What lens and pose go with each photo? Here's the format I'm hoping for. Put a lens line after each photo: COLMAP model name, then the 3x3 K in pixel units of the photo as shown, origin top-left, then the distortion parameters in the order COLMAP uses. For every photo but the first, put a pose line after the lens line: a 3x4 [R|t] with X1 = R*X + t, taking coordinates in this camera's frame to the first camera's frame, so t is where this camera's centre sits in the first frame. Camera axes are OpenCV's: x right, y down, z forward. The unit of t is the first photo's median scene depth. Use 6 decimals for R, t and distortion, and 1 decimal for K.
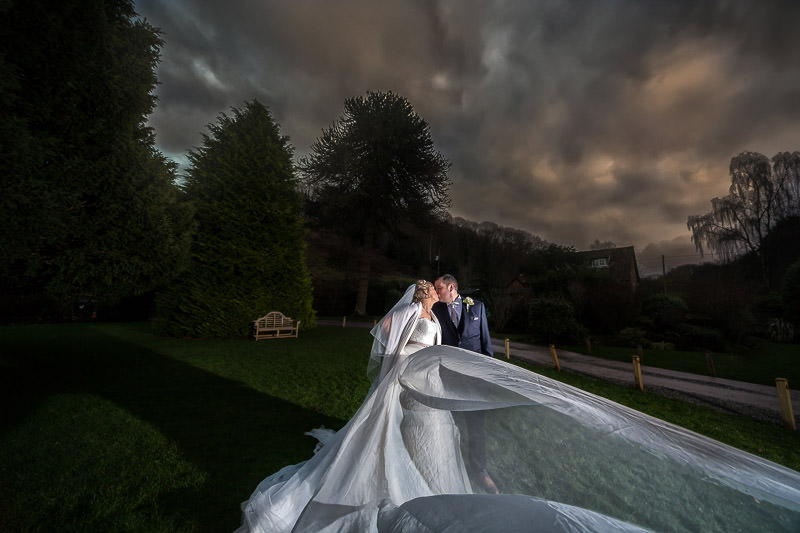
lens RADIAL K [[273.4, 0, 401.9], [0, 273.4, 268.5], [0, 0, 1]] dist [-0.001335, -0.000147]
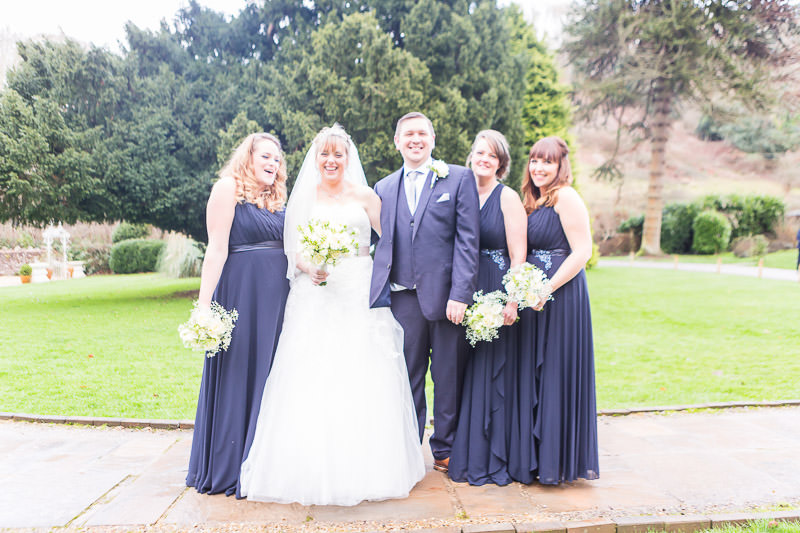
lens RADIAL K [[574.0, 0, 400.3], [0, 574.0, 268.0], [0, 0, 1]] dist [-0.004247, -0.000119]
pose [[0.854902, -0.012863, -0.518630, 0.107653], [0.100837, 0.984747, 0.141795, -0.119061], [0.508895, -0.173518, 0.843159, -1.070568]]
